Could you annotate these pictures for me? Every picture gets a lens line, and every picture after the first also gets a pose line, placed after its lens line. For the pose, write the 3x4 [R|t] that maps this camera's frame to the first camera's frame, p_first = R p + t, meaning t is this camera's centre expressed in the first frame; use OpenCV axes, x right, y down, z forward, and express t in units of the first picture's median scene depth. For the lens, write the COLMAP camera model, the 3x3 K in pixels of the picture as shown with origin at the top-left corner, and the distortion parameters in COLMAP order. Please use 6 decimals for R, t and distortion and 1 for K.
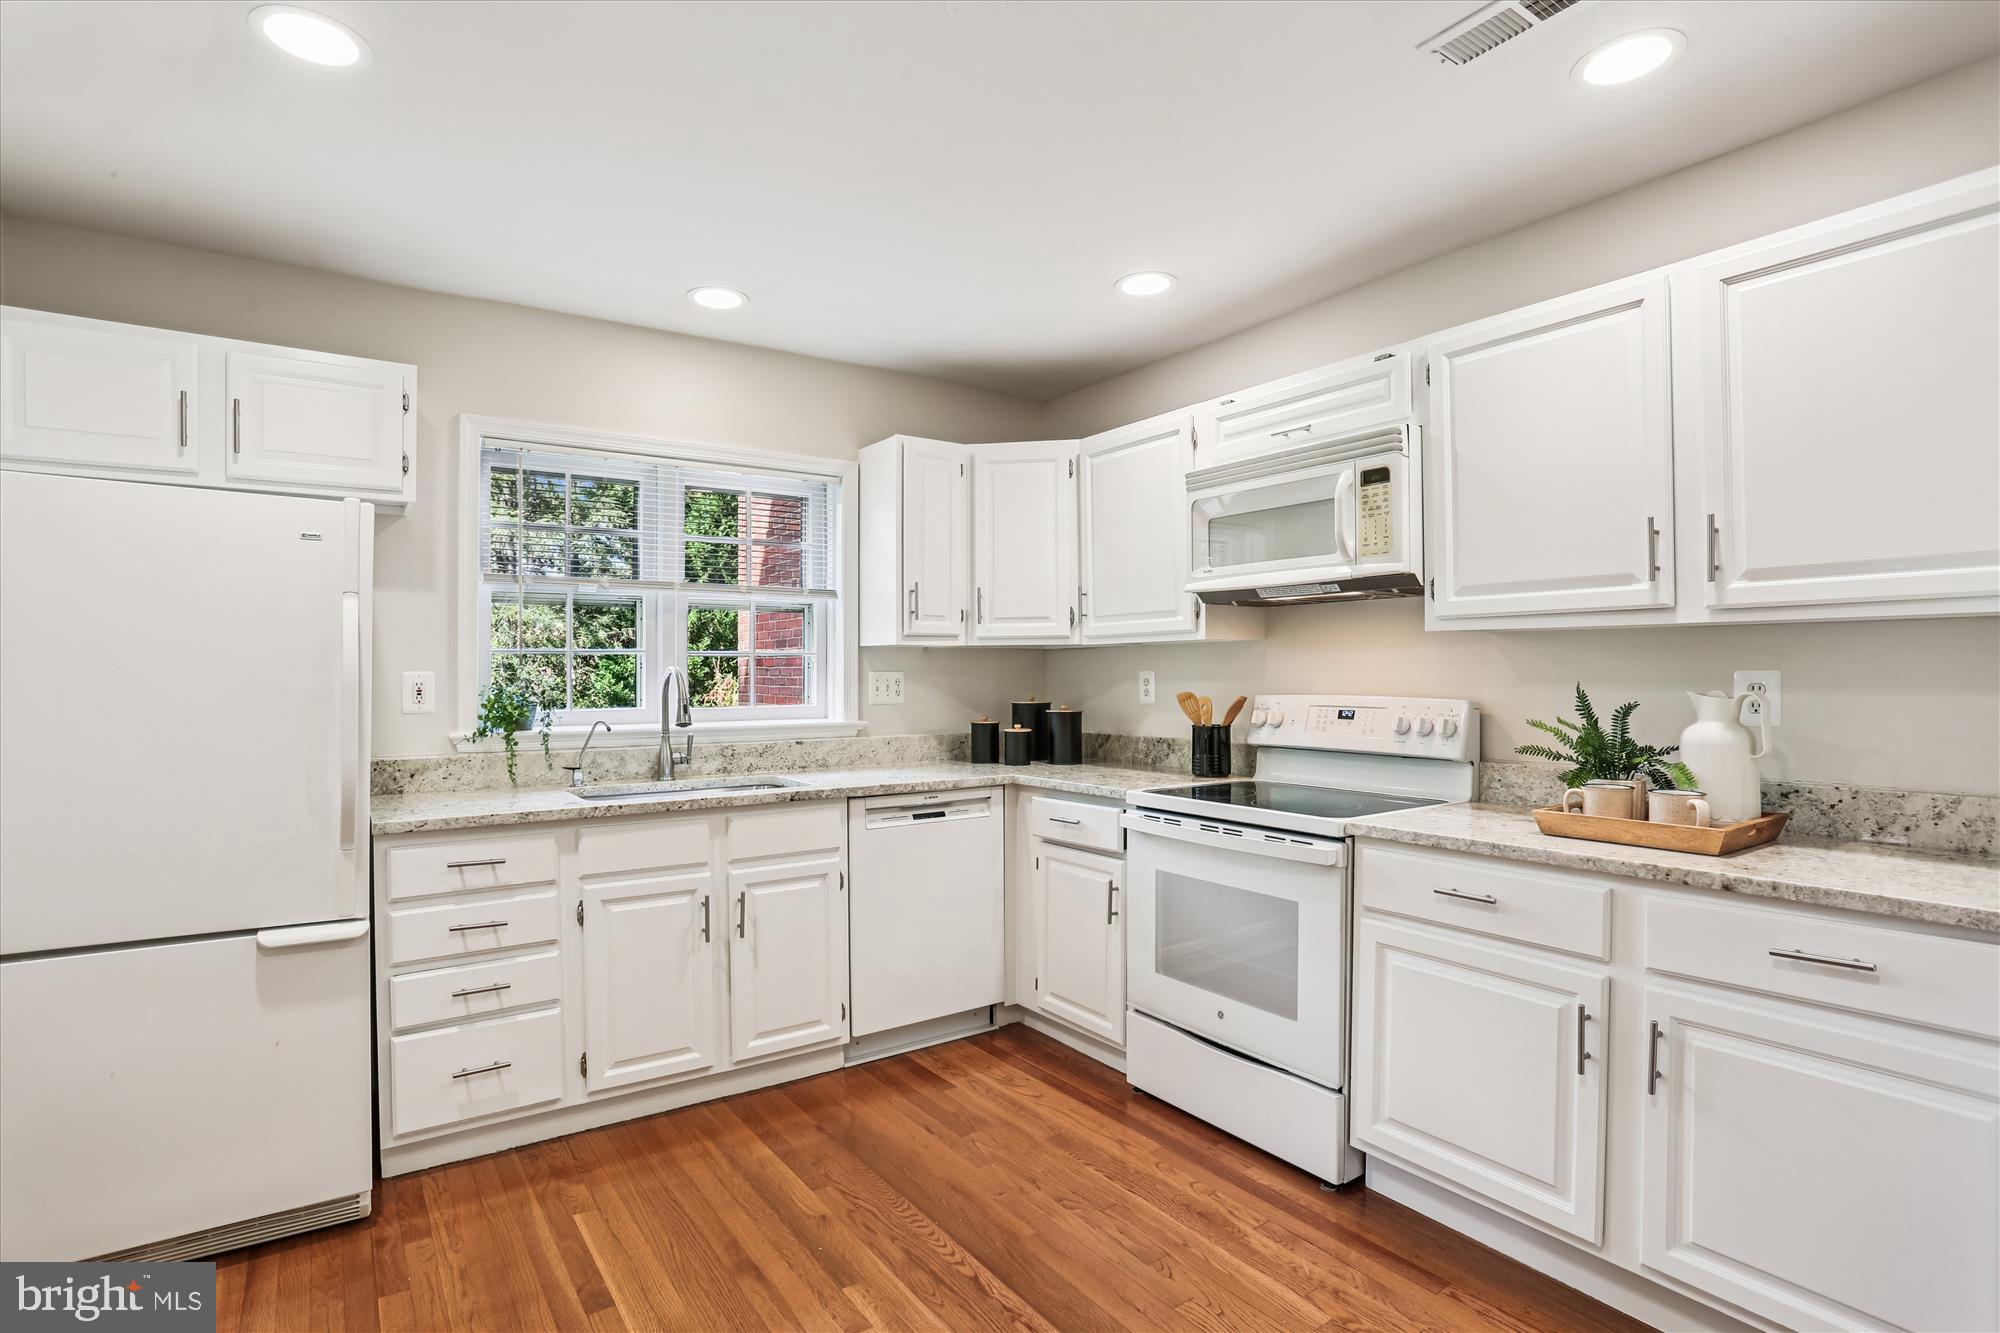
lens RADIAL K [[972.5, 0, 997.3], [0, 972.5, 672.8], [0, 0, 1]] dist [-0.073002, 0.028041]
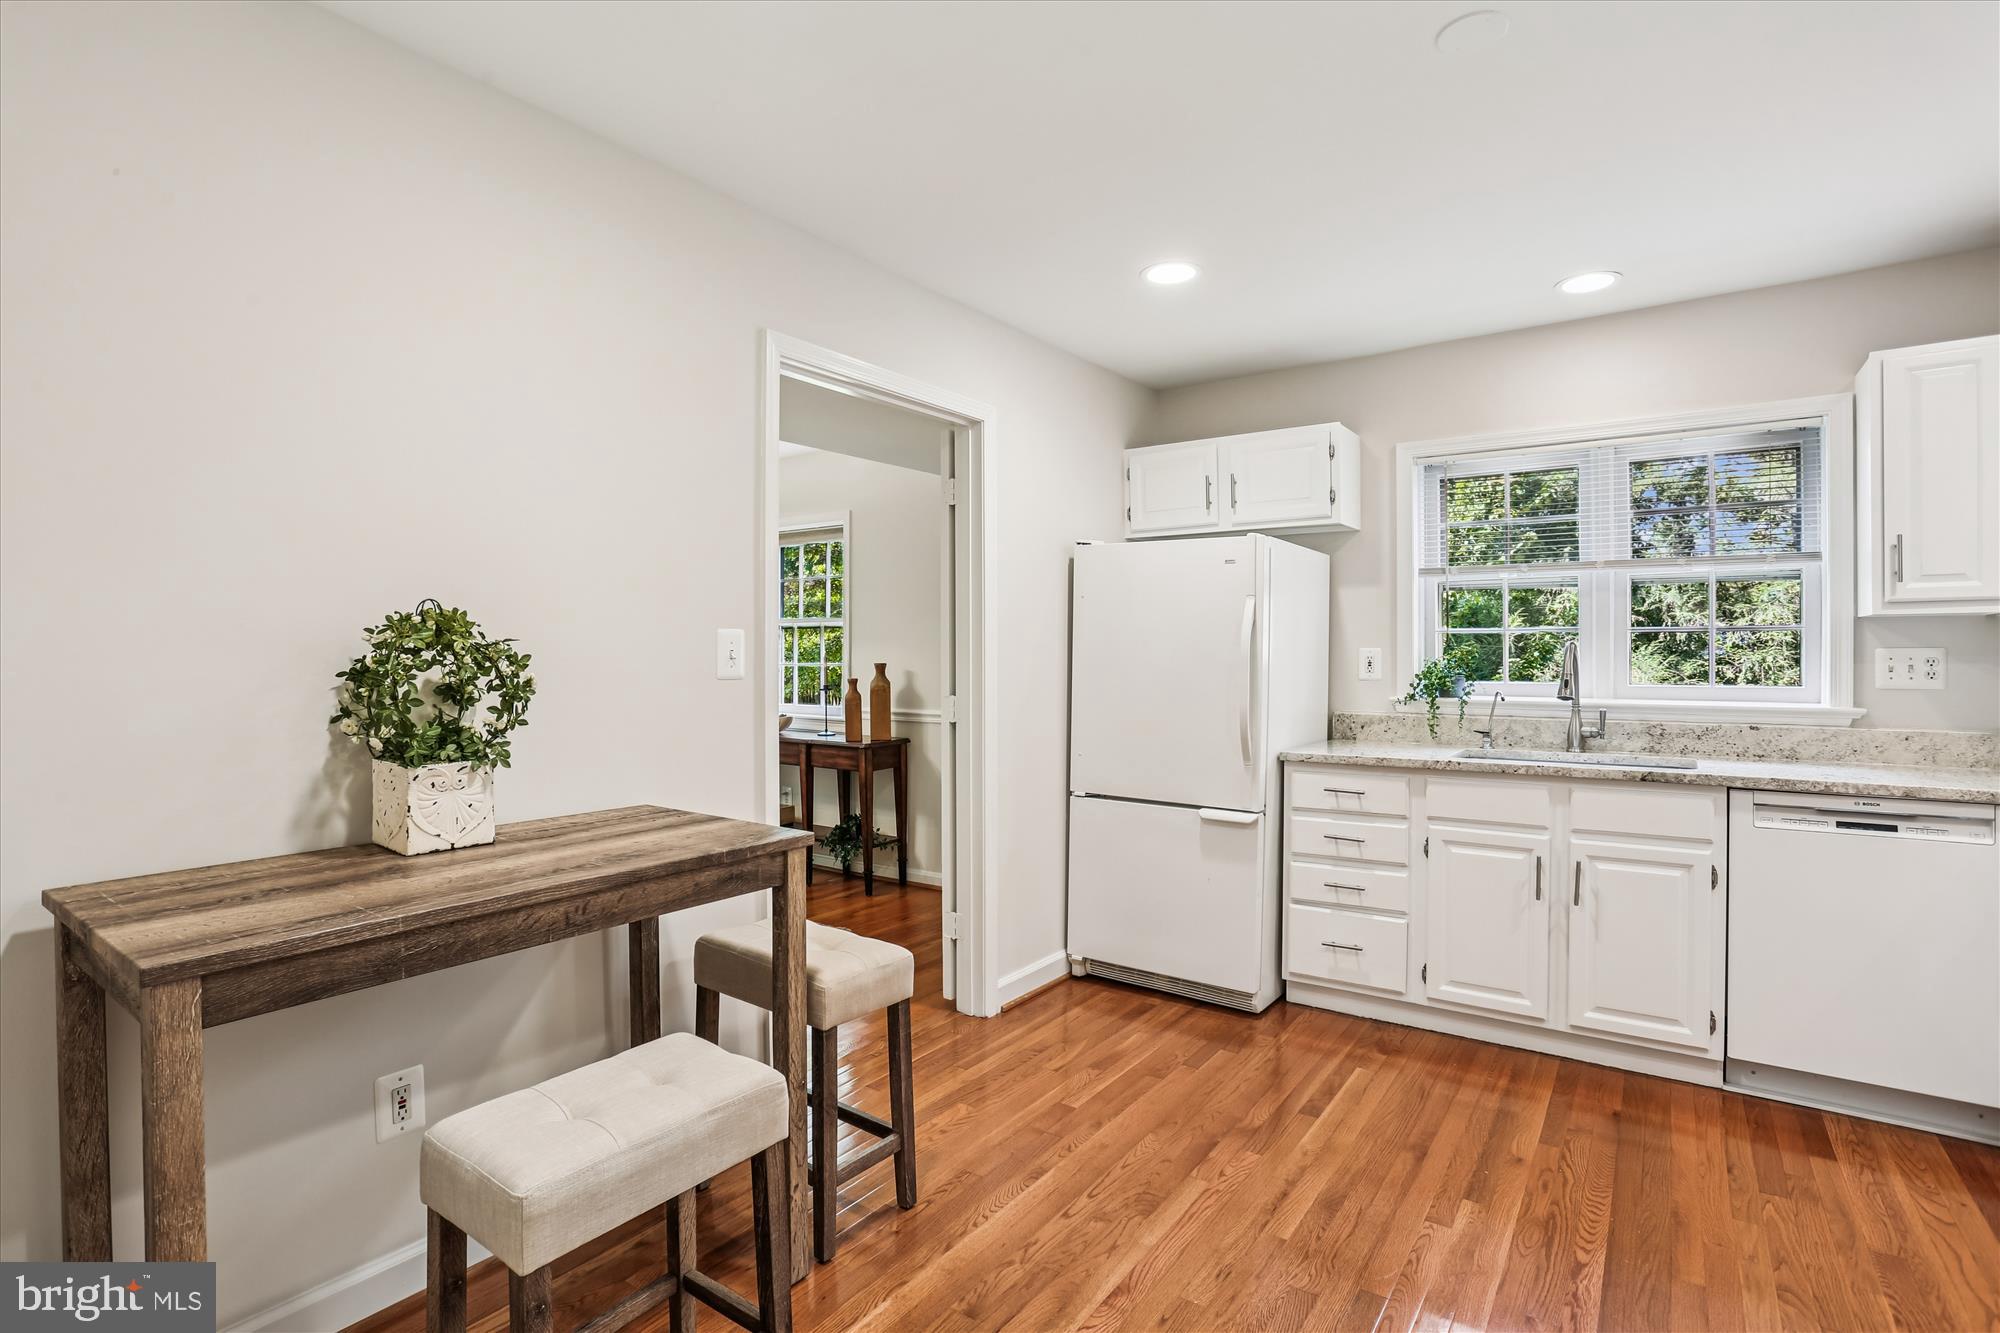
lens RADIAL K [[972.5, 0, 997.3], [0, 972.5, 672.8], [0, 0, 1]] dist [-0.073002, 0.028041]
pose [[0.325147, 0.018999, -0.945472, 0.429060], [-0.001002, 0.999805, 0.019746, 0.006065], [0.945663, -0.005473, 0.325103, 0.076319]]
